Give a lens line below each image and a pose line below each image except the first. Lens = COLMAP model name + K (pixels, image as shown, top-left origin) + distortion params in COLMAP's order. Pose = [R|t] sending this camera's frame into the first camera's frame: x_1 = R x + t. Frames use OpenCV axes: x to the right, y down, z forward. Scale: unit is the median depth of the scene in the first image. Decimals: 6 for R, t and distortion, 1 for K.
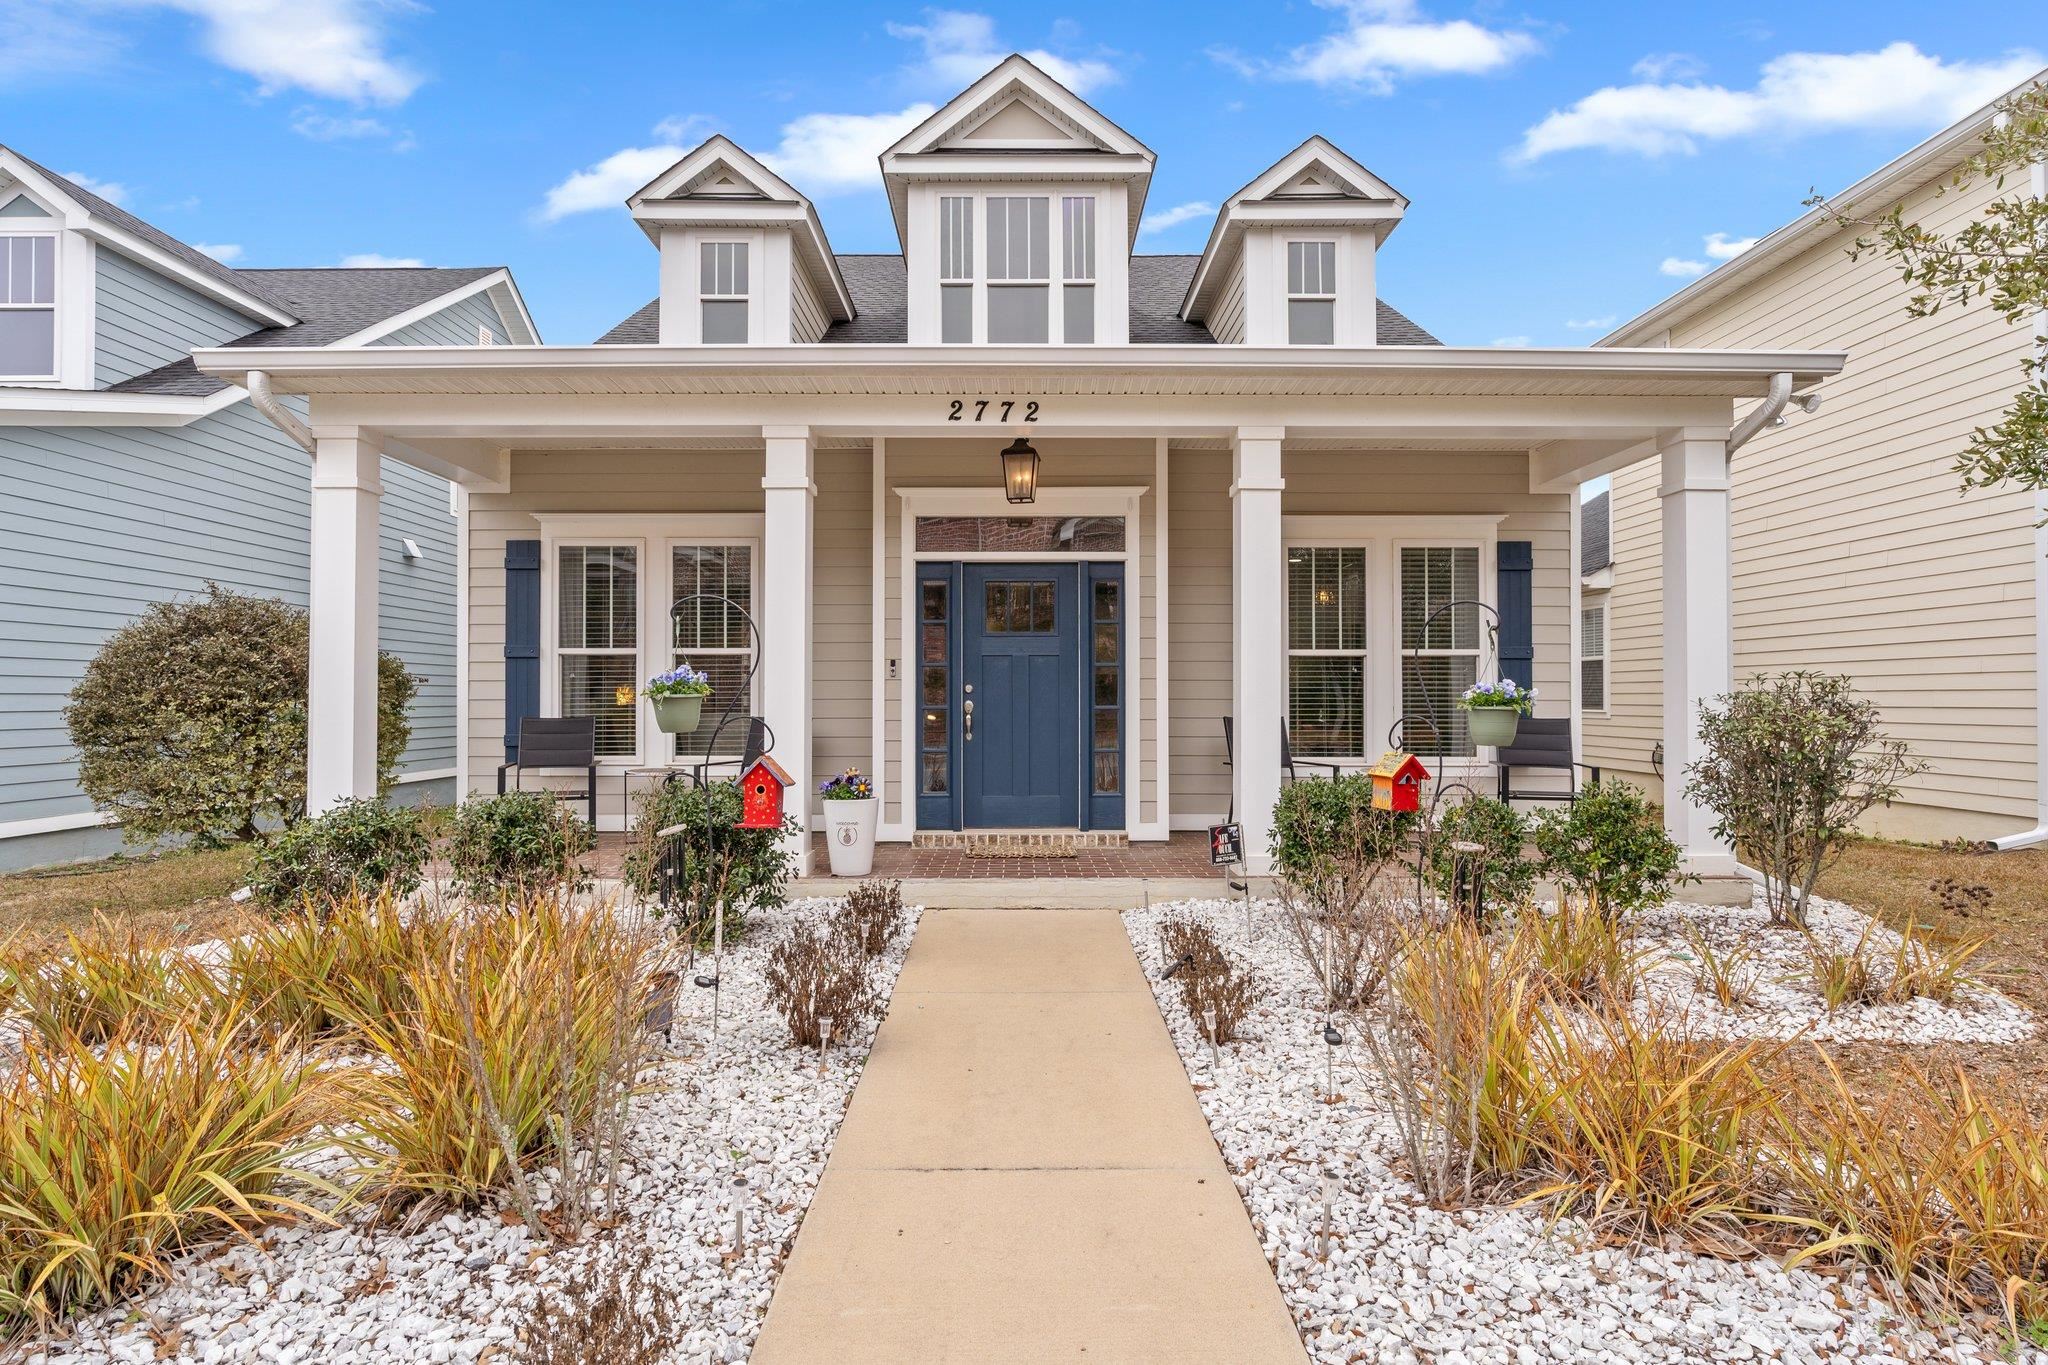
lens RADIAL K [[1088.2, 0, 1024.0], [0, 1088.2, 682.5], [0, 0, 1]] dist [0.000175, -0.000170]
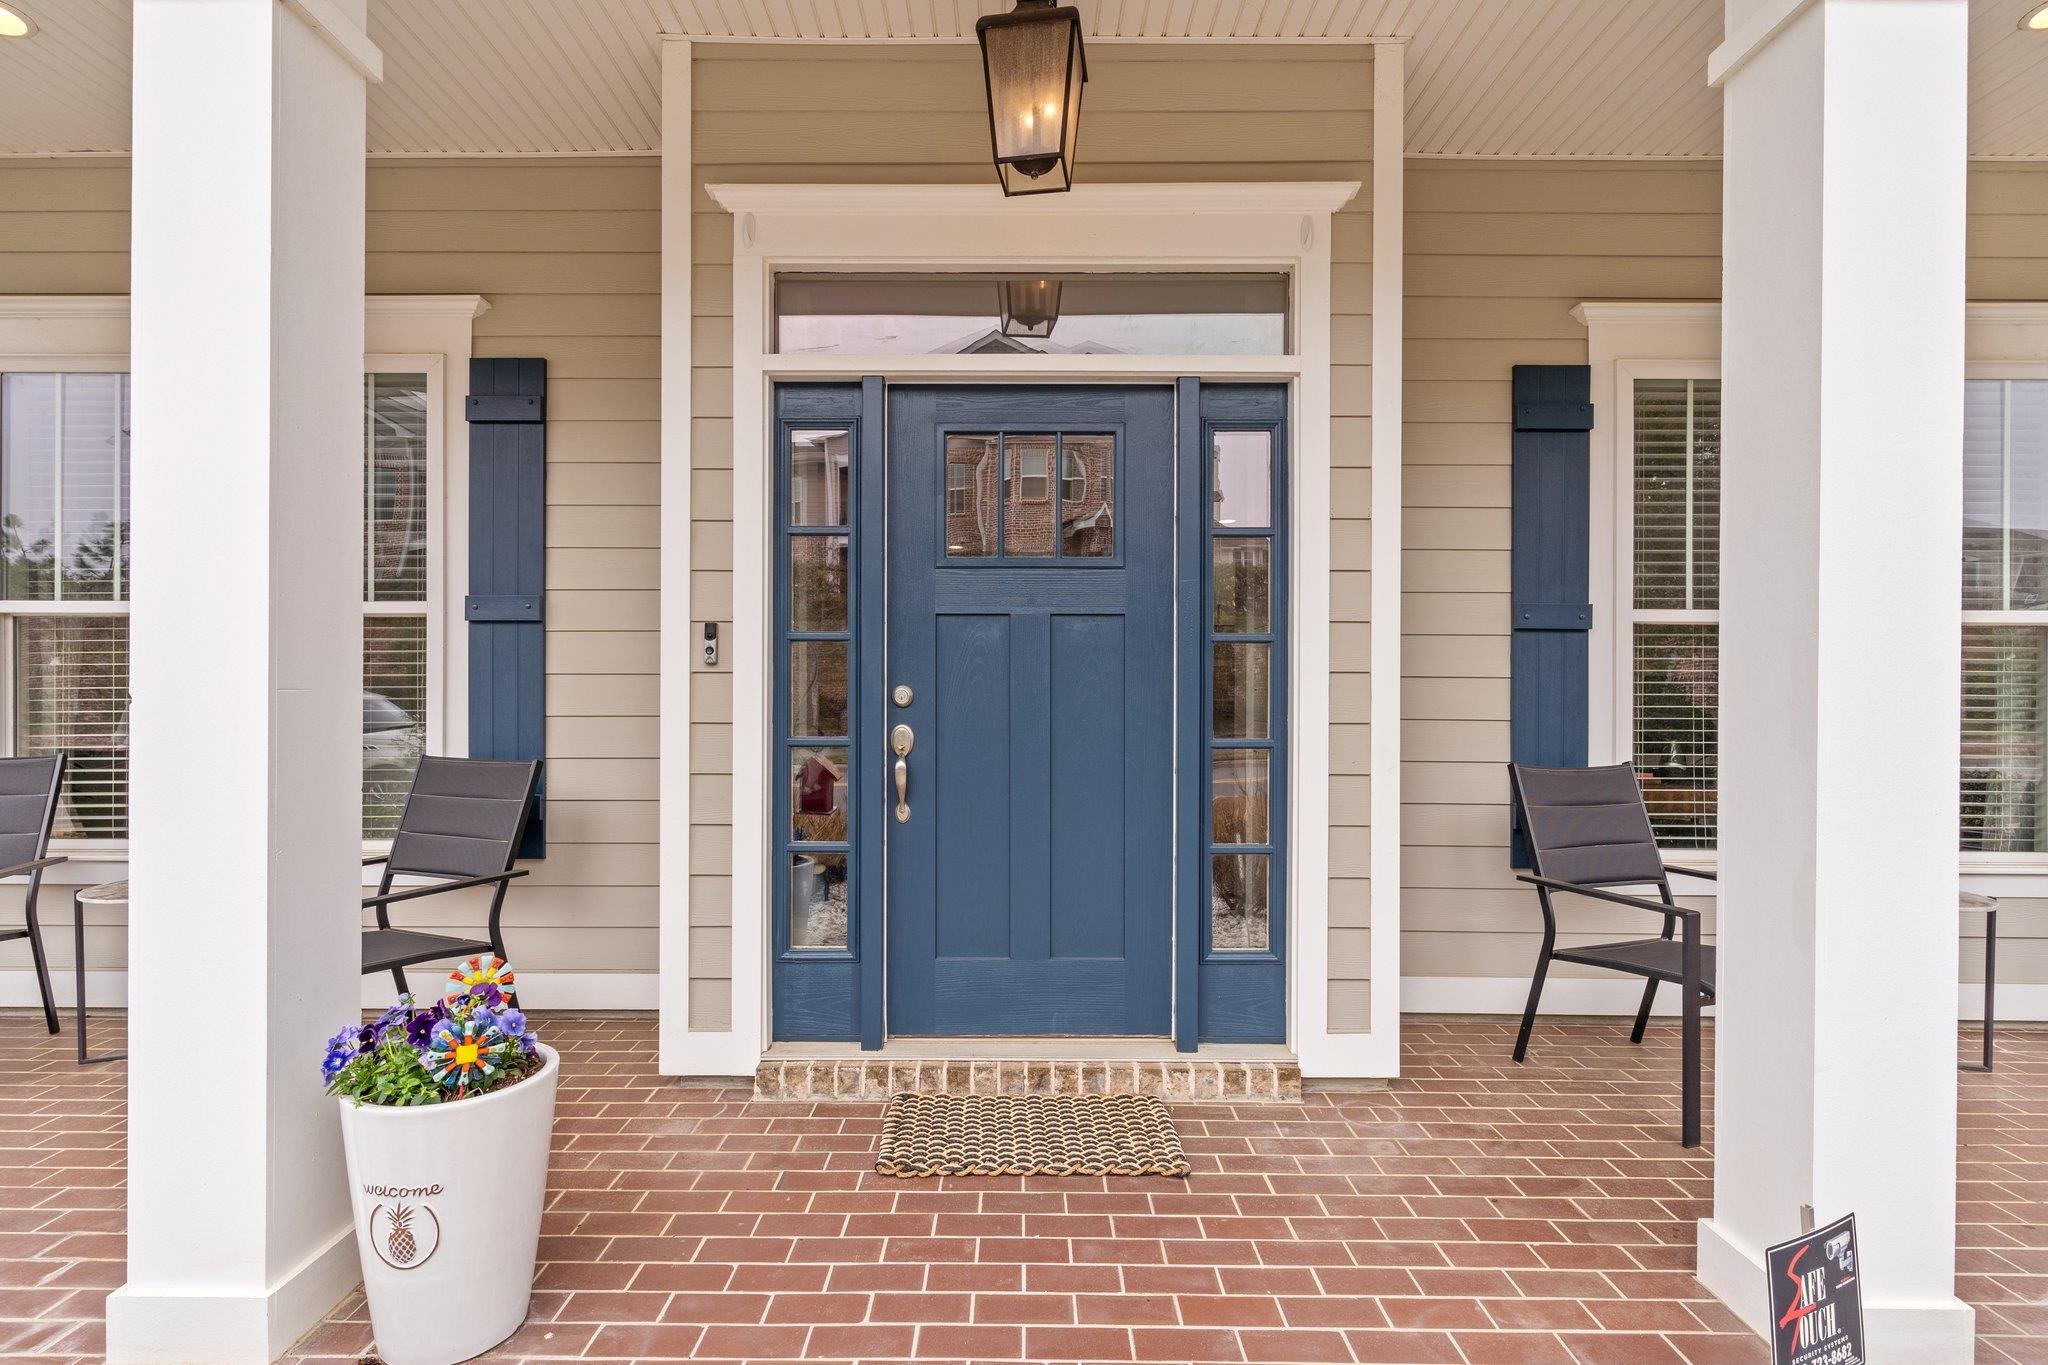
lens RADIAL K [[996.3, 0, 1024.0], [0, 996.3, 682.5], [0, 0, 1]] dist [0.000639, 0.000051]
pose [[0.999970, 0.003776, -0.006694, -0.002856], [-0.003744, 0.999982, 0.004732, -0.001012], [0.006712, -0.004707, 0.999966, 0.634046]]
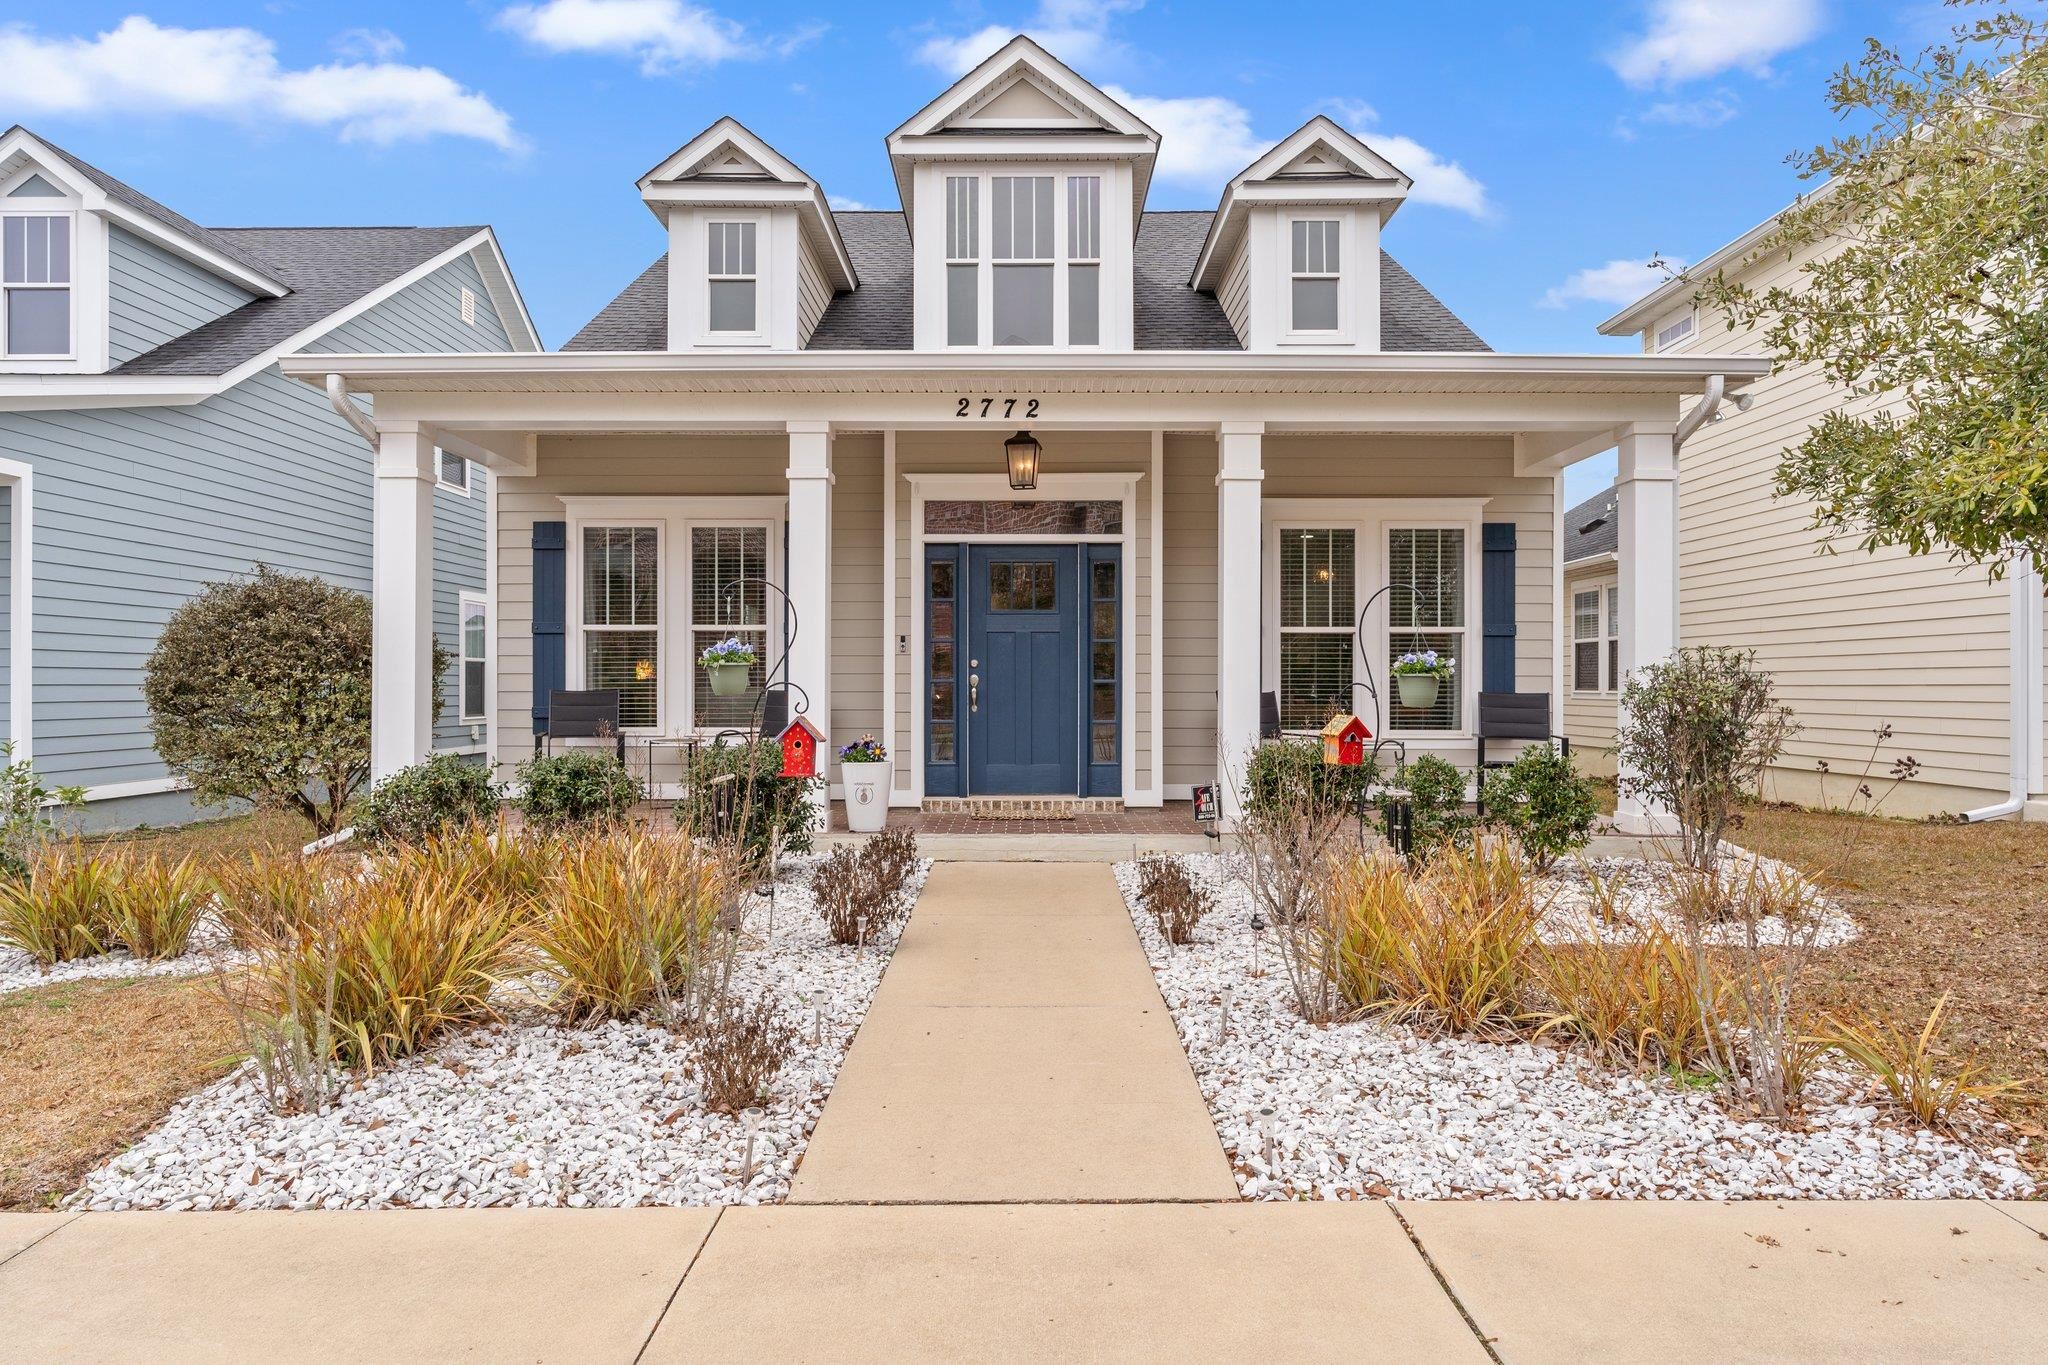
lens RADIAL K [[1272.0, 0, 1024.0], [0, 1272.0, 682.5], [0, 0, 1]] dist [0.001322, 0.000782]
pose [[0.999950, 0.001792, -0.009791, 0.009891], [-0.001677, 0.999929, 0.011780, 0.009759], [0.009812, -0.011763, 0.999883, -0.240472]]
